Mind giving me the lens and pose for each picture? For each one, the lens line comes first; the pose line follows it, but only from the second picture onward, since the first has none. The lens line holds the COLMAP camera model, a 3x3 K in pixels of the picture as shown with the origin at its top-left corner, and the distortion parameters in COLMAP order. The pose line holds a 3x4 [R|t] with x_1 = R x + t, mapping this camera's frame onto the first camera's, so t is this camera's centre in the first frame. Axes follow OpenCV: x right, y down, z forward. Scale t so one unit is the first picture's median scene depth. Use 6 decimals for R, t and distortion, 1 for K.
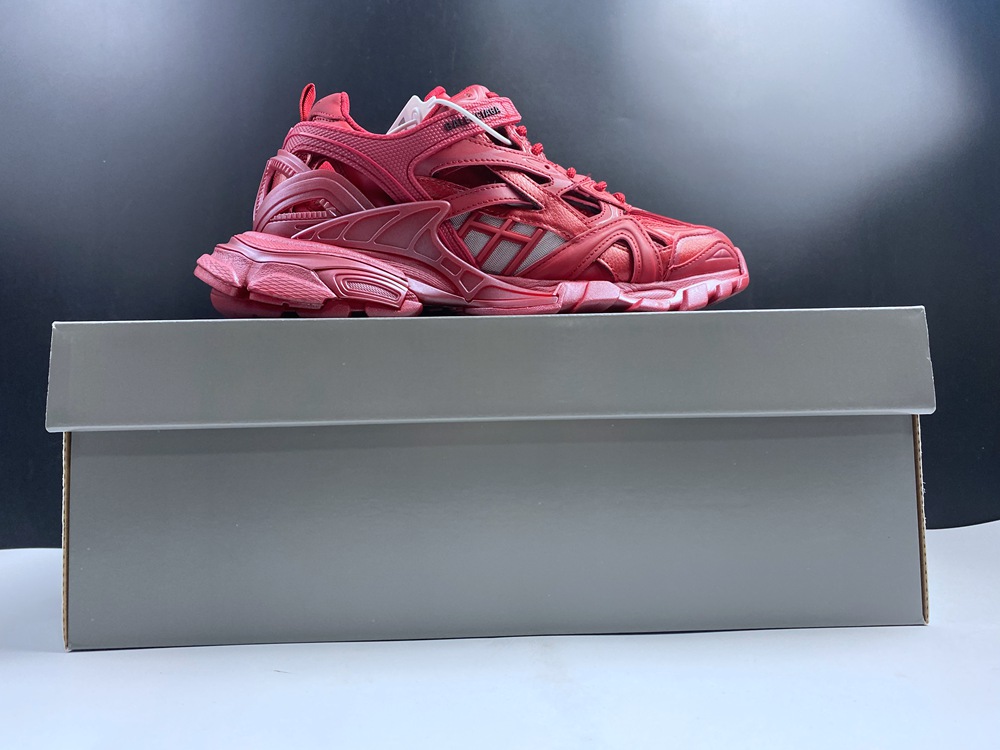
lens RADIAL K [[741.0, 0, 500.0], [0, 741.0, 375.0], [0, 0, 1]] dist [0.004045, -0.002913]
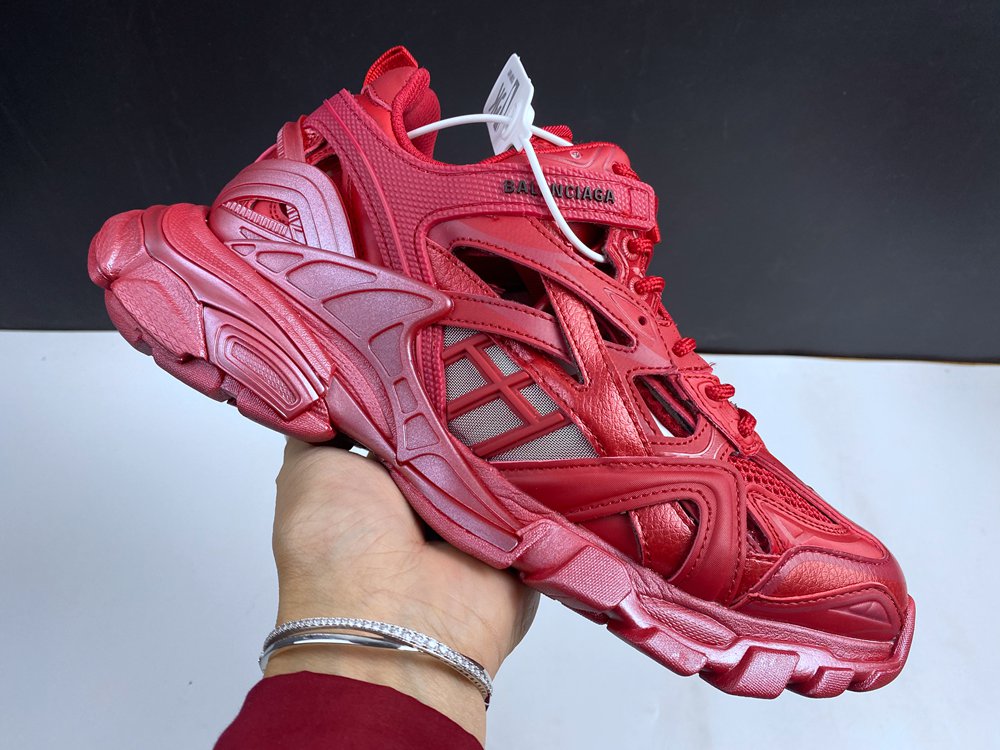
lens RADIAL K [[741.0, 0, 500.0], [0, 741.0, 375.0], [0, 0, 1]] dist [0.004045, -0.002913]
pose [[0.844383, 0.468868, -0.259192, 0.143807], [-0.478603, 0.877574, 0.028329, -0.213789], [0.240742, 0.100130, 0.965410, 0.435399]]
